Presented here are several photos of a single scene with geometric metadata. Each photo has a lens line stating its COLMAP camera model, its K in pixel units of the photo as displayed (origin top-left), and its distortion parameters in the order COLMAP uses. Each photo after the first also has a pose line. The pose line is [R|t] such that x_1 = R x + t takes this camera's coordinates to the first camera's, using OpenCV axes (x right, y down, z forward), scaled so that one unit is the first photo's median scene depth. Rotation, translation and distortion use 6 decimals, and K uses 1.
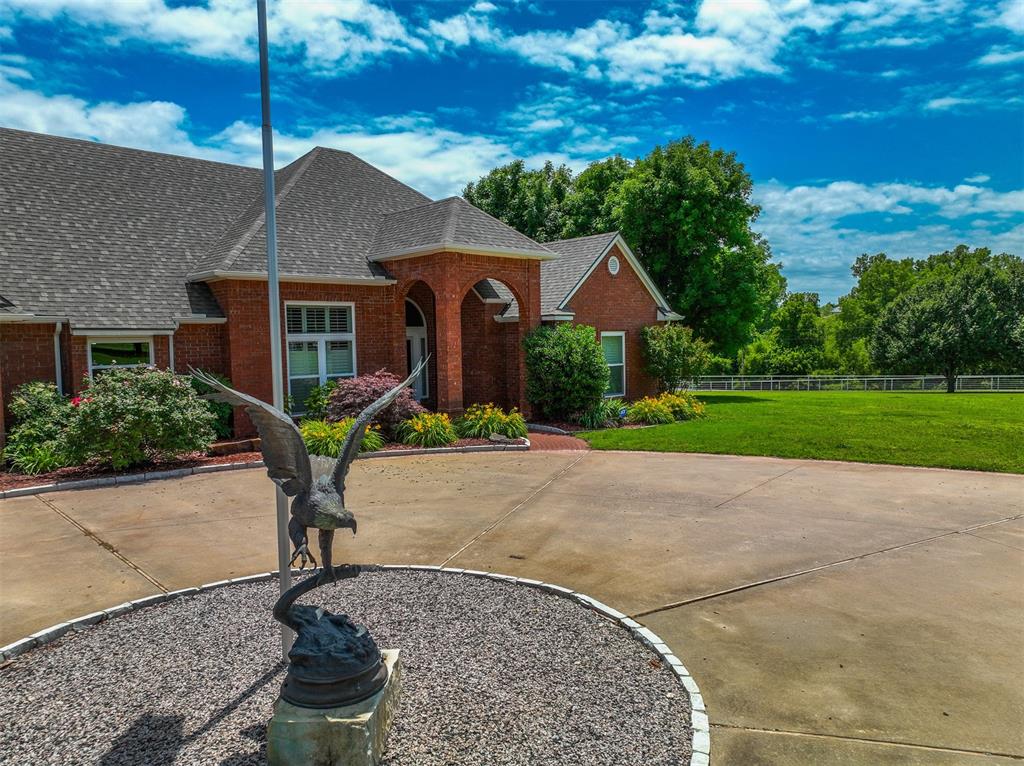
lens RADIAL K [[719.7, 0, 513.3], [0, 719.7, 383.3], [0, 0, 1]] dist [0.000284, 0.015597]
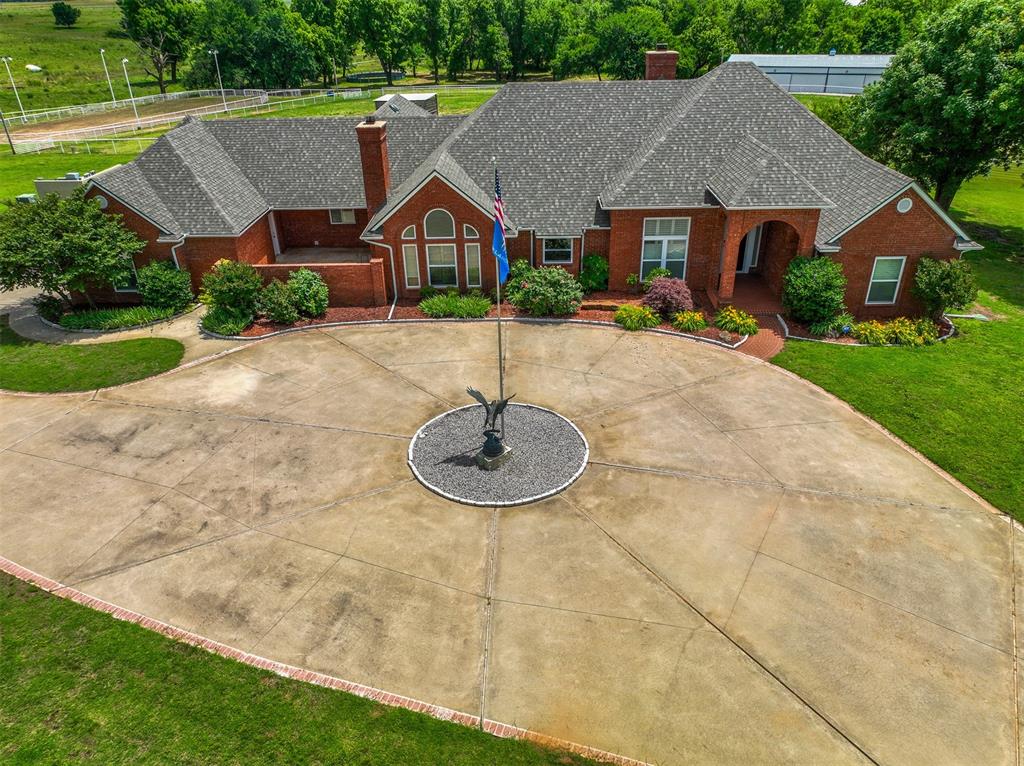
lens RADIAL K [[719.7, 0, 511.7], [0, 719.7, 387.0], [0, 0, 1]] dist [0.000284, 0.015597]
pose [[0.716702, 0.341161, -0.608233, 0.743581], [-0.038191, 0.890061, 0.454238, -0.609459], [0.696333, -0.302325, 0.650938, -0.536968]]
